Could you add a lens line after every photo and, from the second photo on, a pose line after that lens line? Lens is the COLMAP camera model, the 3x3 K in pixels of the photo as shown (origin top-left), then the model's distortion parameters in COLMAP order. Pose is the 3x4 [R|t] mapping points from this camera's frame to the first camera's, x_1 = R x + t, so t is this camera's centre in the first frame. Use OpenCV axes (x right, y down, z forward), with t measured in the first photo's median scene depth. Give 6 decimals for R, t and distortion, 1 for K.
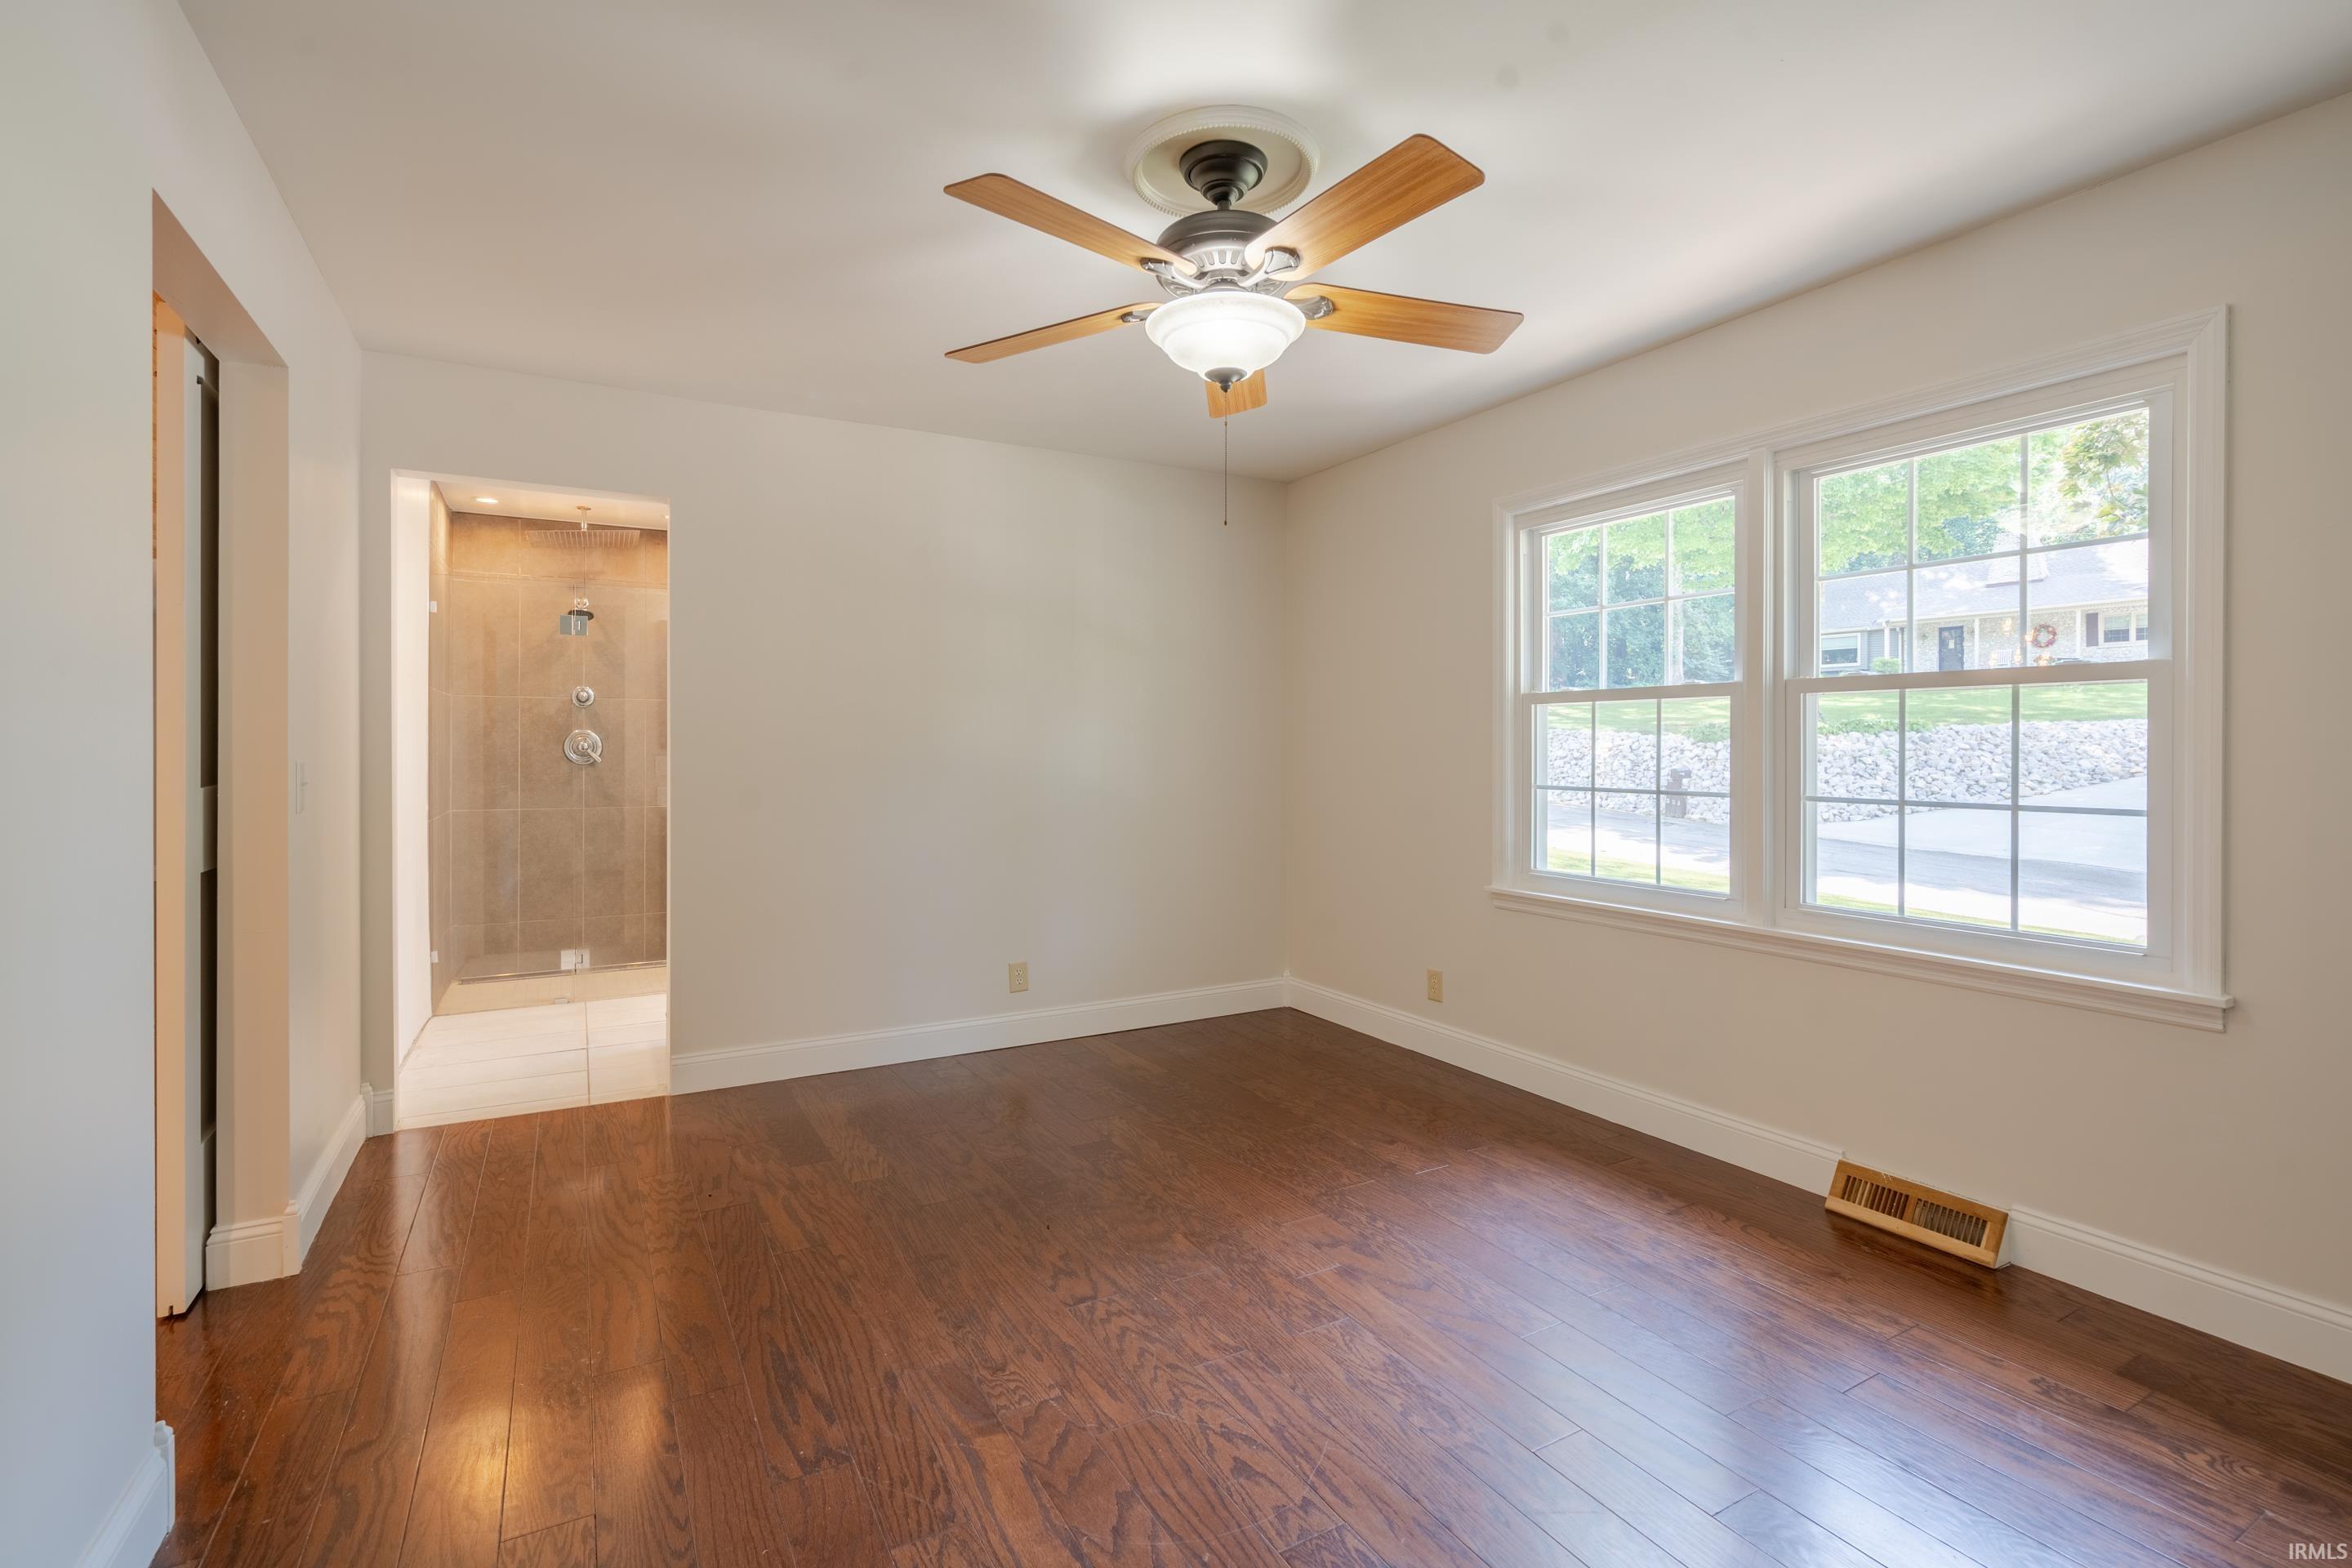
lens RADIAL K [[1076.2, 0, 1180.6], [0, 1076.2, 758.8], [0, 0, 1]] dist [0.002398, 0.000427]
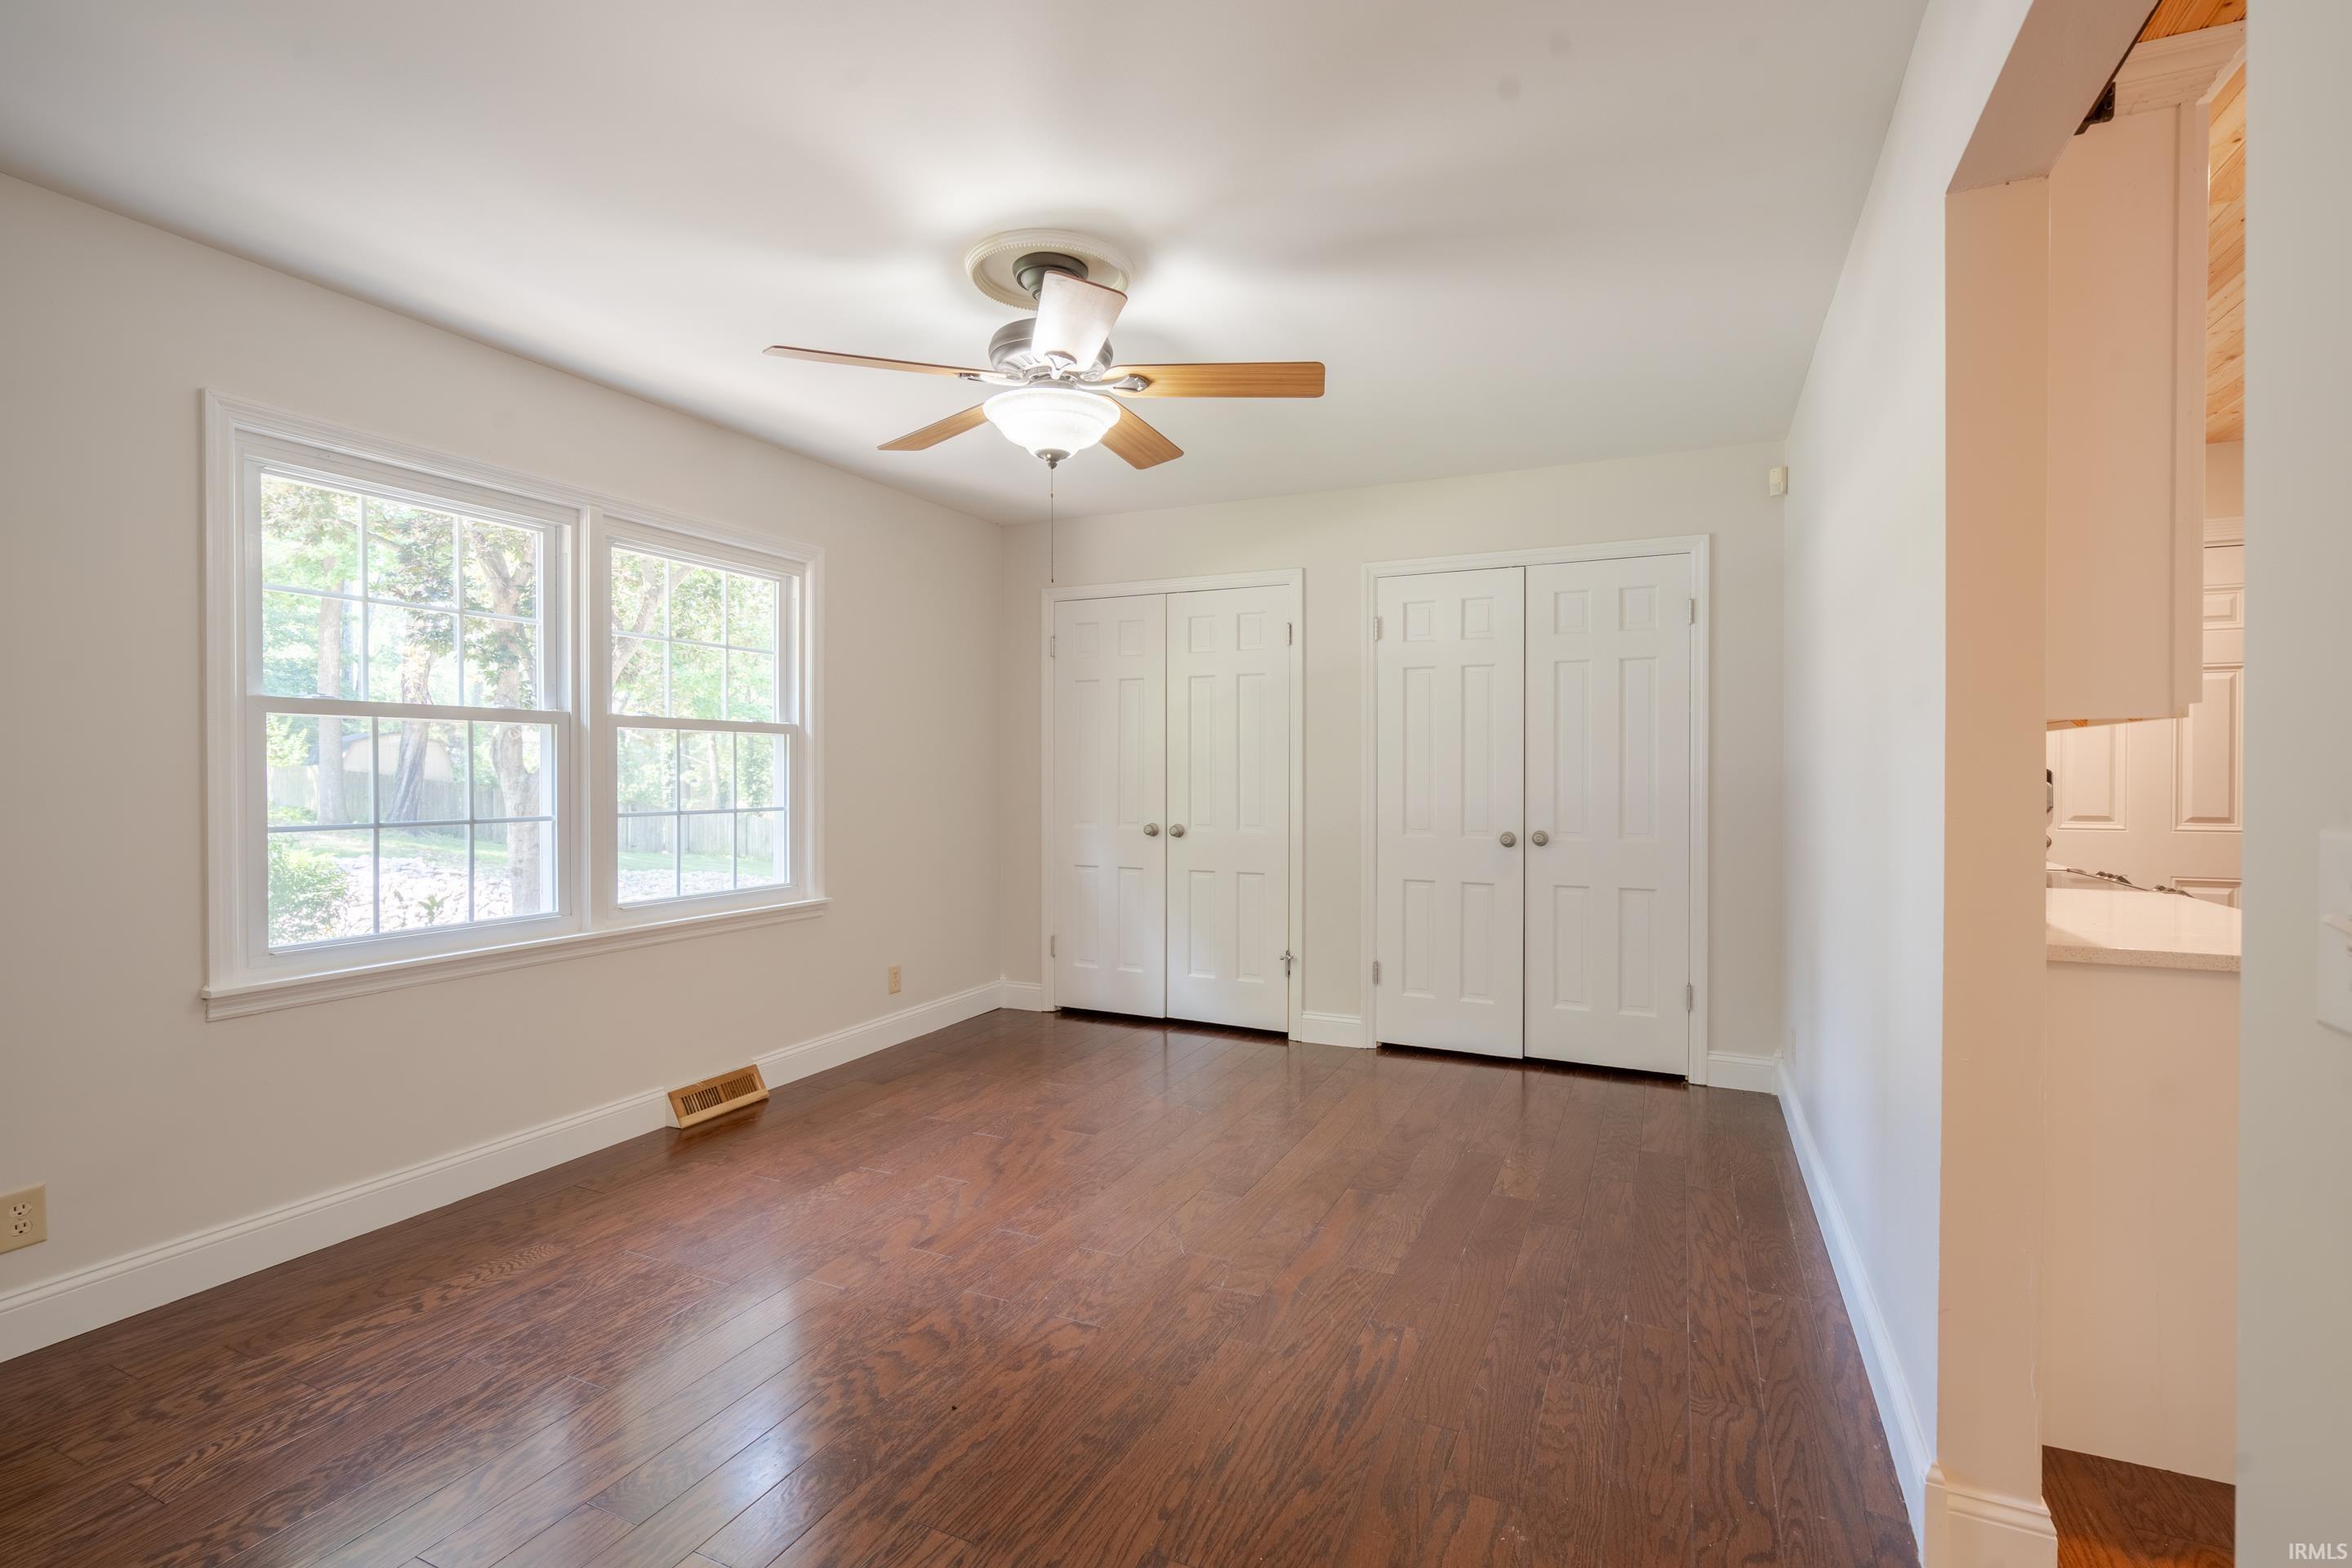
lens RADIAL K [[1076.7, 0, 1183.4], [0, 1076.7, 786.0], [0, 0, 1]] dist [-0.001393, 0.000254]
pose [[-0.587944, -0.008301, 0.808859, -0.879540], [0.008248, 0.999834, 0.016256, -0.011261], [-0.808859, 0.016229, -0.587778, 1.397431]]
